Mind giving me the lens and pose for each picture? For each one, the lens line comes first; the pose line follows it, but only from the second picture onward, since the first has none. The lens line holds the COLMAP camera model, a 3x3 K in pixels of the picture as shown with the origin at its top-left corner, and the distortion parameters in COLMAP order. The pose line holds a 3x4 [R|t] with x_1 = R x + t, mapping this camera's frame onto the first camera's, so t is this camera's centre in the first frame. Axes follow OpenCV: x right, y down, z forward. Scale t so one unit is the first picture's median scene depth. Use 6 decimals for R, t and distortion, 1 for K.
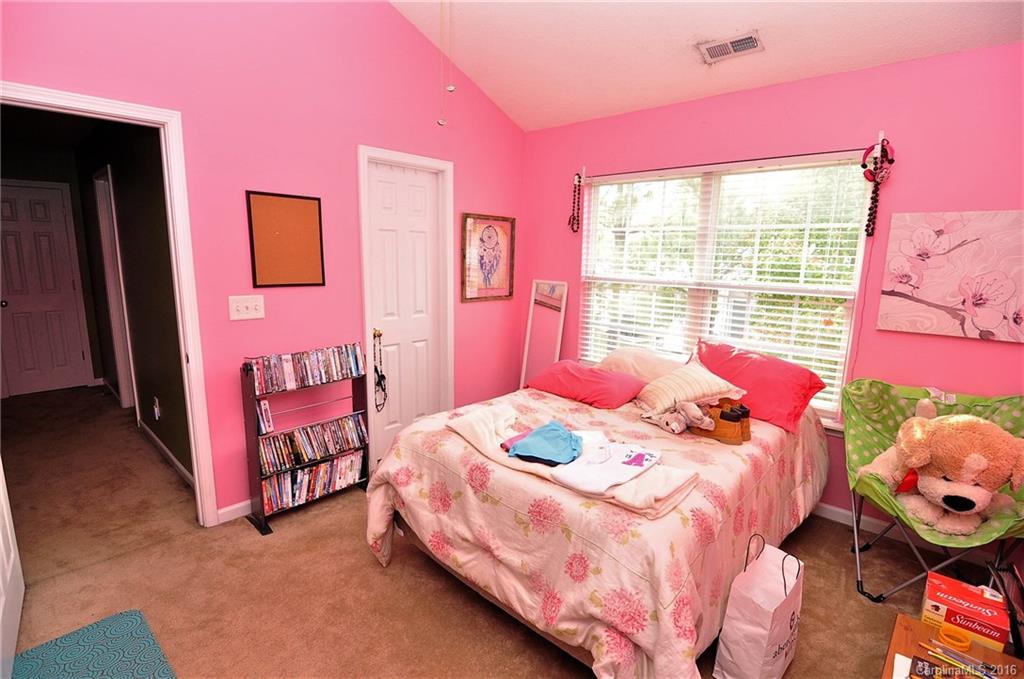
lens RADIAL K [[493.6, 0, 510.5], [0, 493.6, 341.0], [0, 0, 1]] dist [-0.002557, -0.010844]
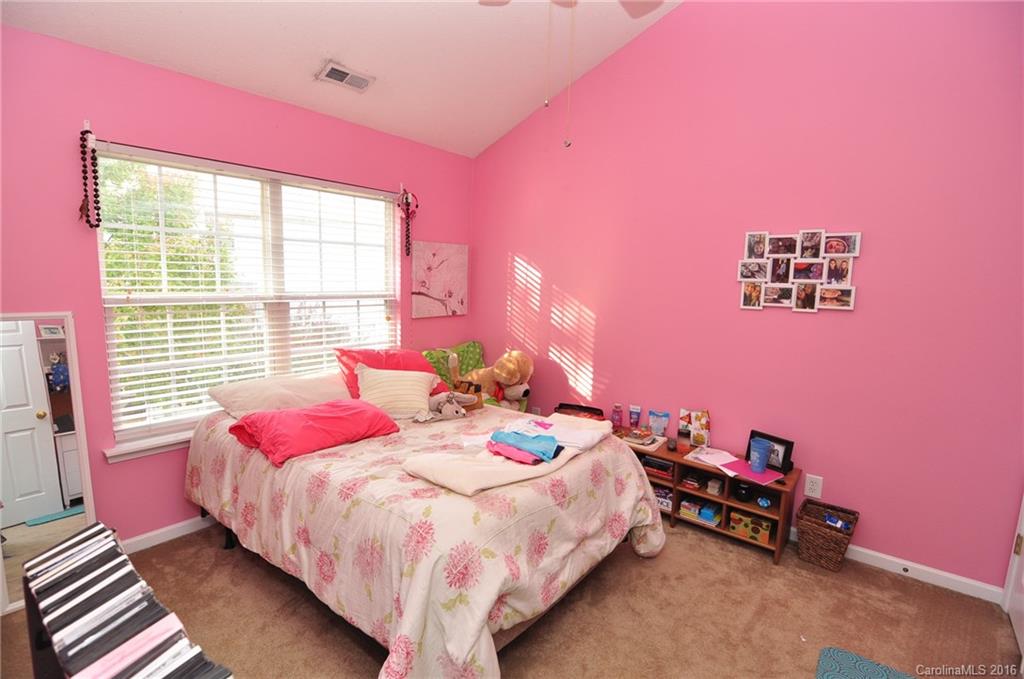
lens RADIAL K [[493.6, 0, 510.5], [0, 493.6, 341.0], [0, 0, 1]] dist [-0.002557, -0.010844]
pose [[-0.082124, -0.153090, 0.984794, -0.769841], [0.147215, 0.975429, 0.163910, -0.162525], [-0.985689, 0.158437, -0.057569, 0.833230]]
